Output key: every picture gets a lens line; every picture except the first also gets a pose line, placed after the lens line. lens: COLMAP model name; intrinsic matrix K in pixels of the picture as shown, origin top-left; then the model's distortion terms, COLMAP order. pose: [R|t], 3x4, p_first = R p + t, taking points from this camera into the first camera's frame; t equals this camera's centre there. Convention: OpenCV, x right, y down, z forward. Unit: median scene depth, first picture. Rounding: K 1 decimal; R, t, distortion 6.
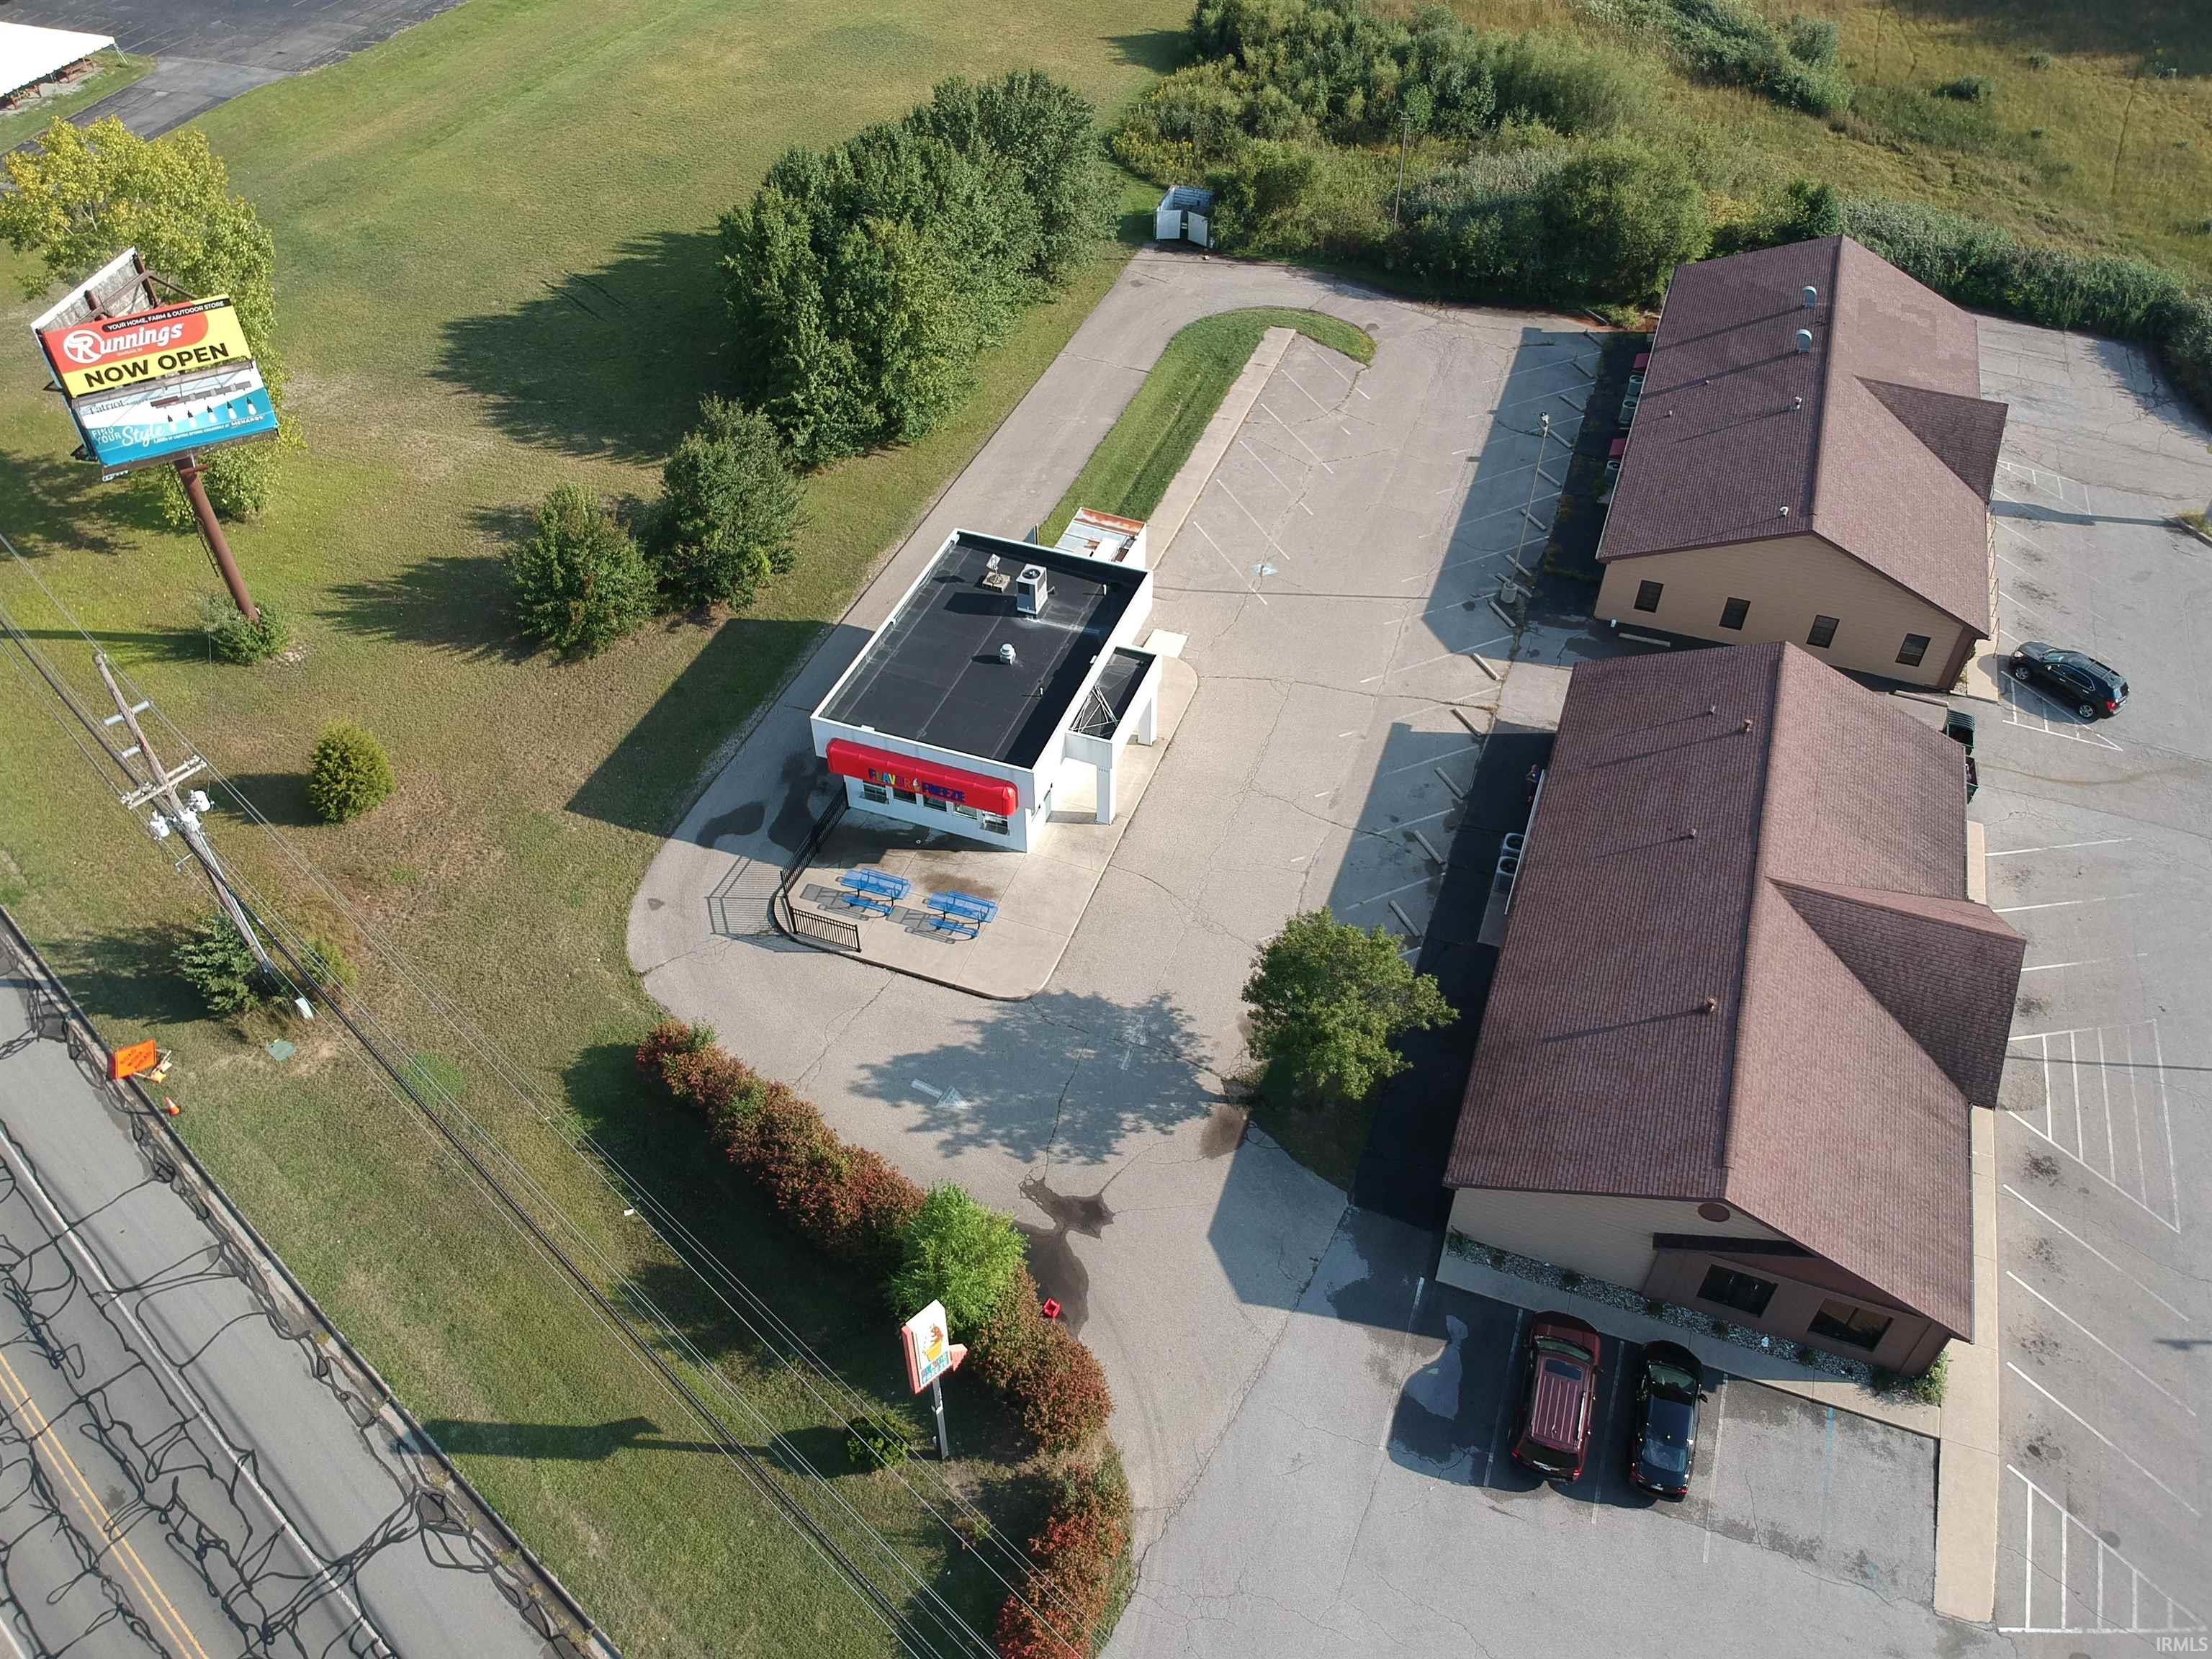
lens RADIAL K [[1629.7, 0, 1113.8], [0, 1629.7, 773.8], [0, 0, 1]] dist [0.082597, -0.161574]
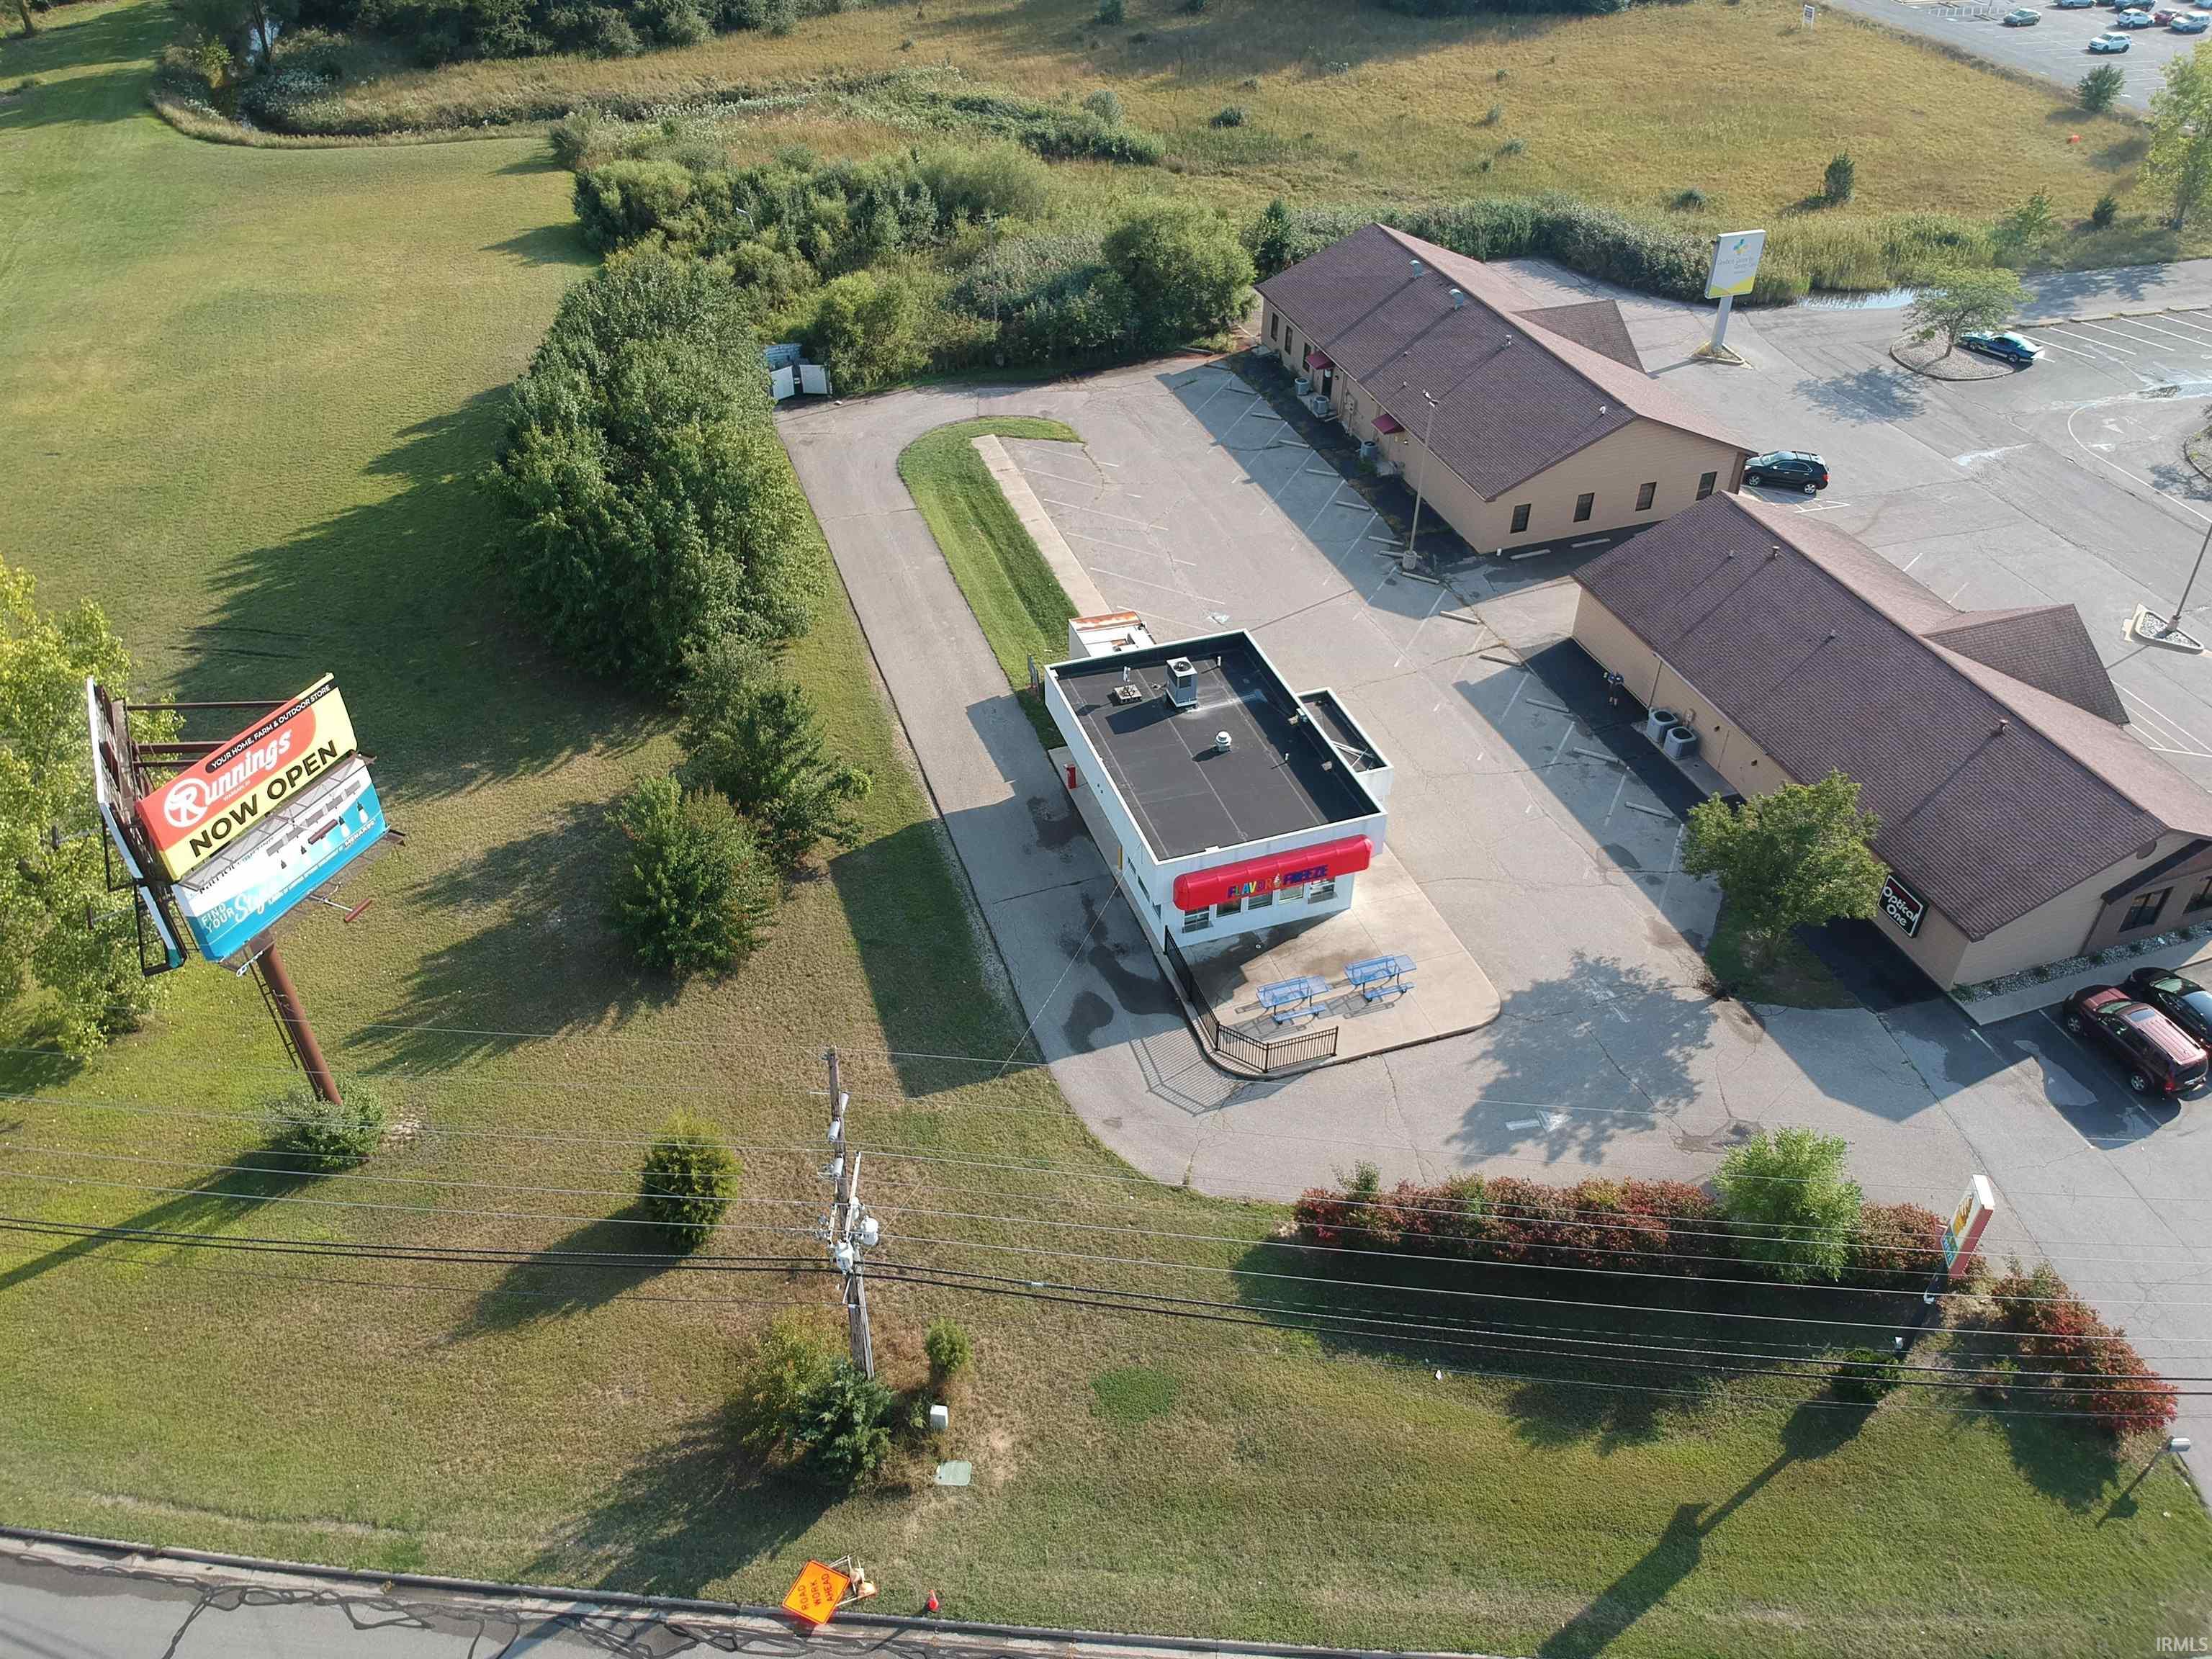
lens RADIAL K [[1628.6, 0, 1109.7], [0, 1628.6, 767.6], [0, 0, 1]] dist [0.109598, -0.220014]
pose [[0.786274, -0.379685, 0.487456, -0.605621], [0.422855, 0.905891, 0.023538, -0.111928], [-0.450519, 0.187616, 0.872830, 0.171163]]
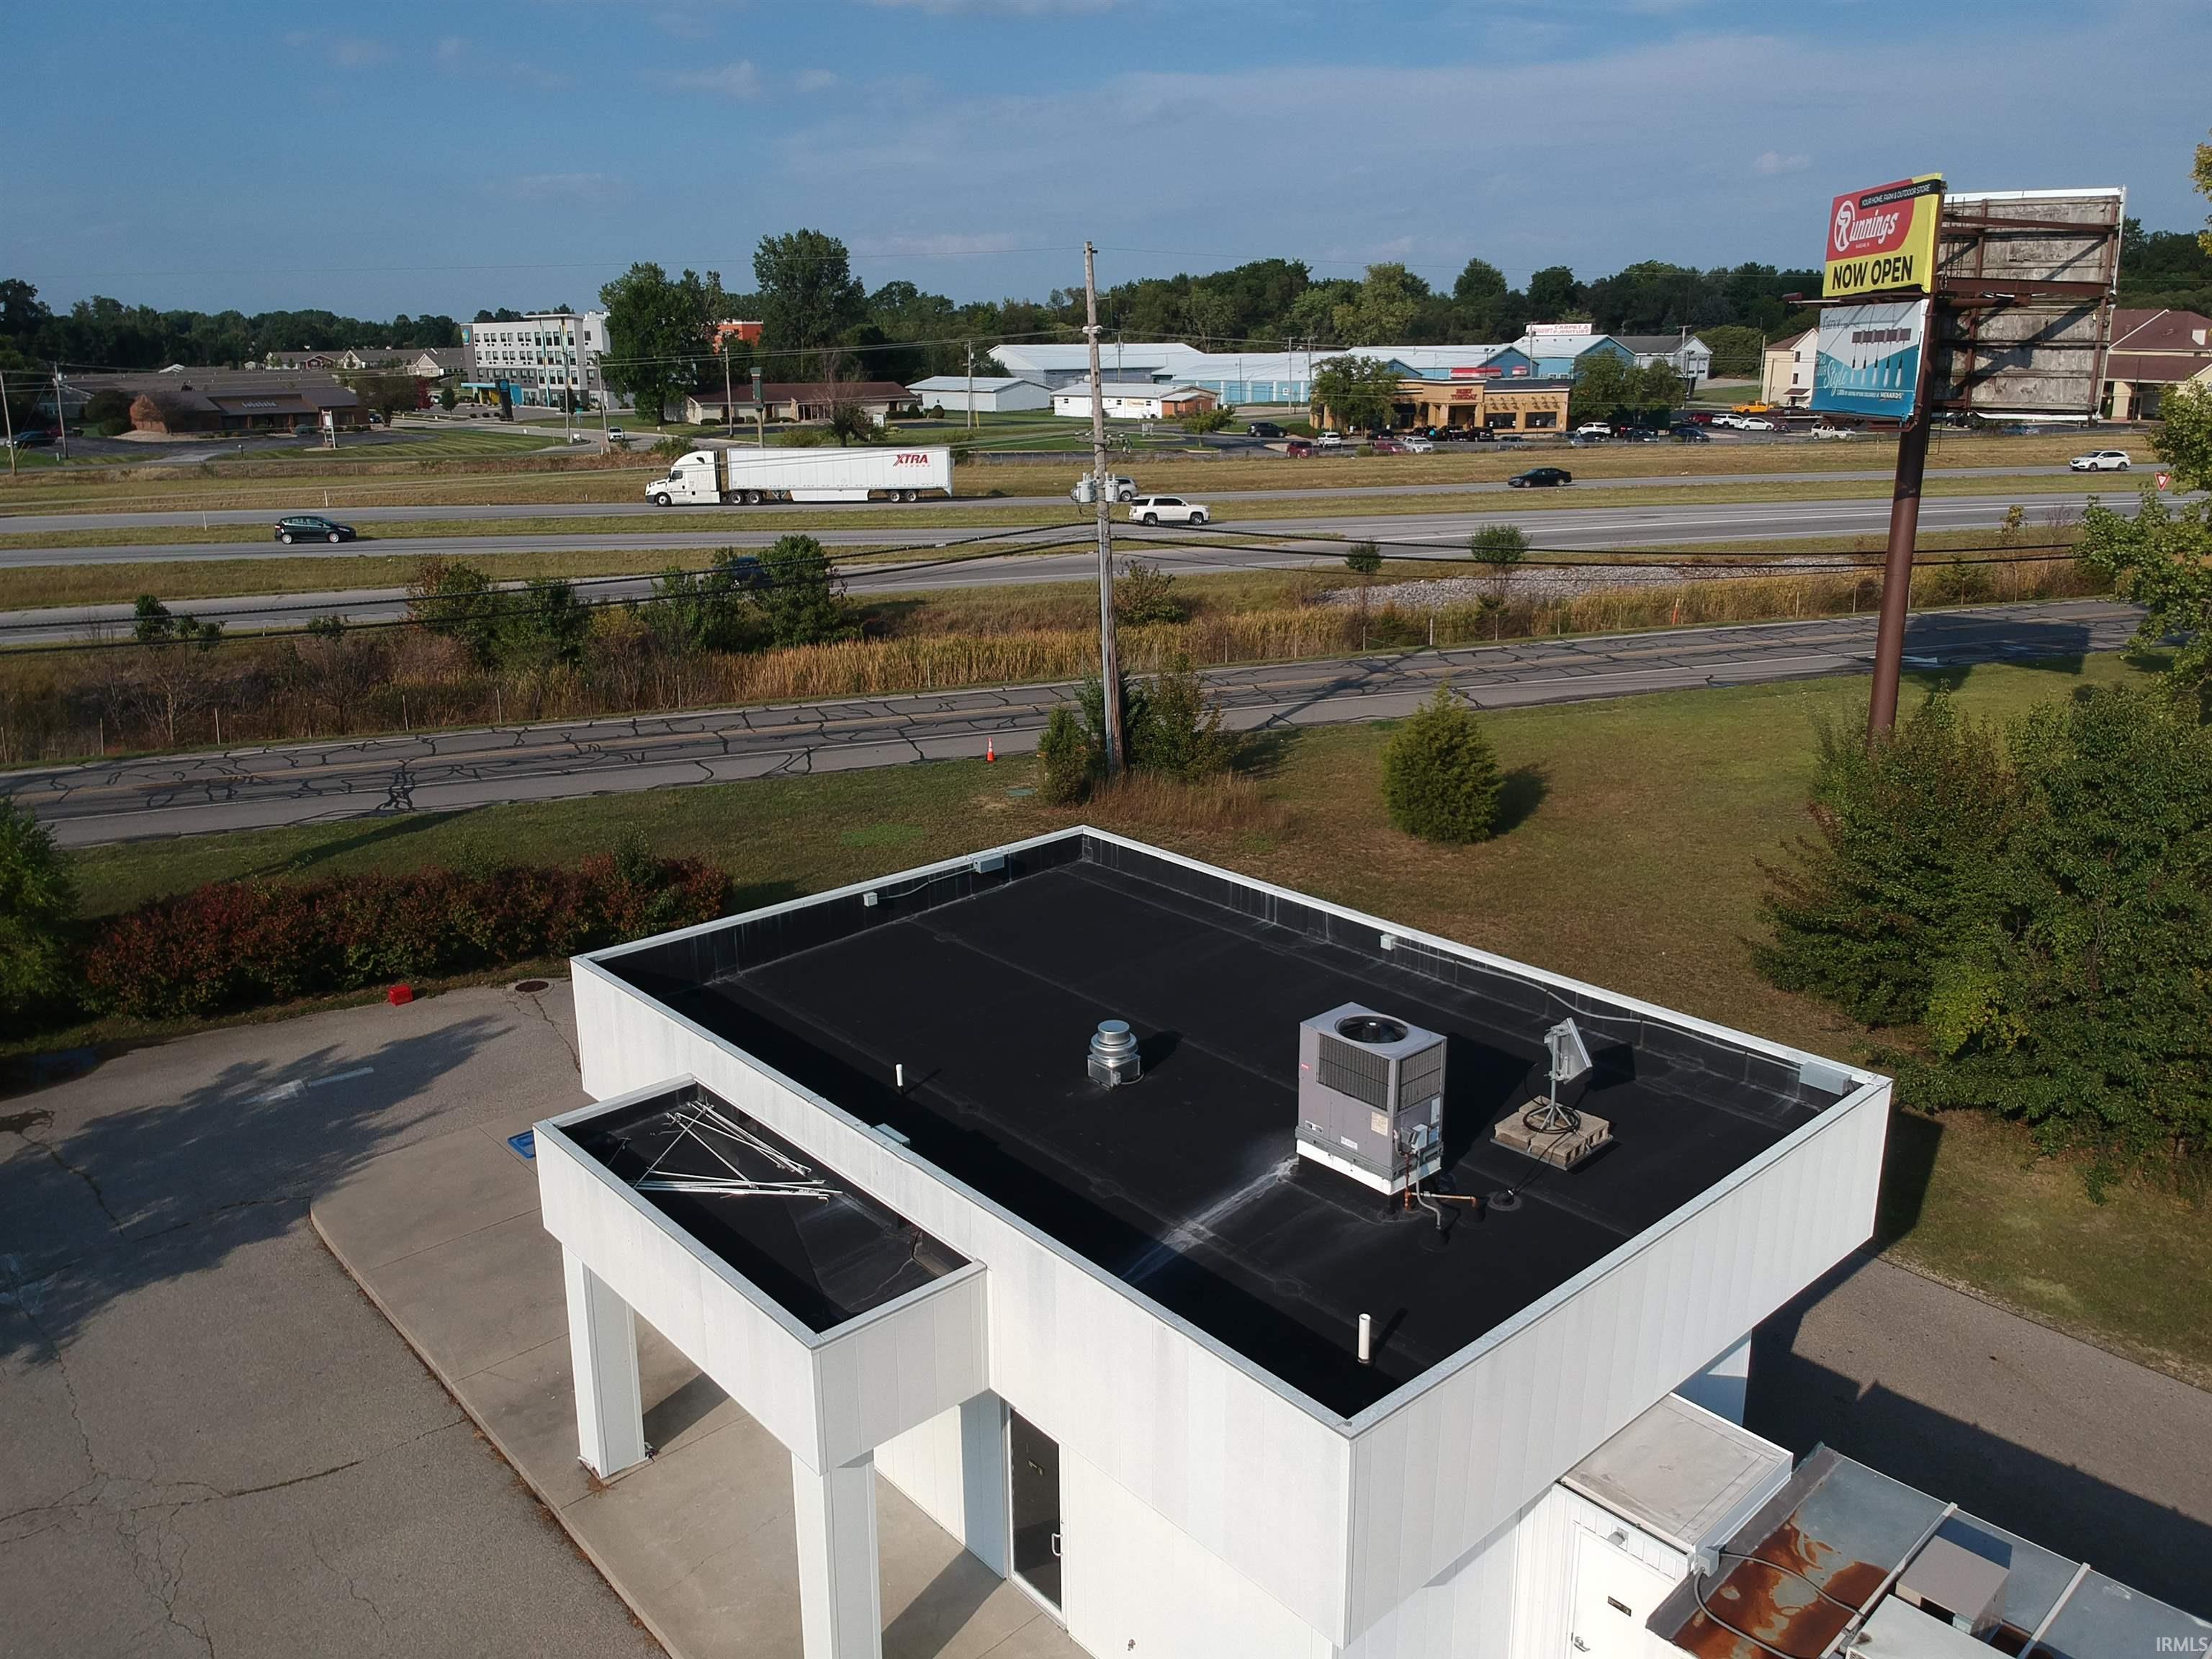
lens RADIAL K [[1629.7, 0, 1113.8], [0, 1629.7, 773.8], [0, 0, 1]] dist [0.082597, -0.161574]
pose [[-0.477427, 0.214374, -0.852119, 0.186821], [-0.594281, 0.635551, 0.492855, -0.252897], [0.647220, 0.741700, -0.176031, 1.011847]]
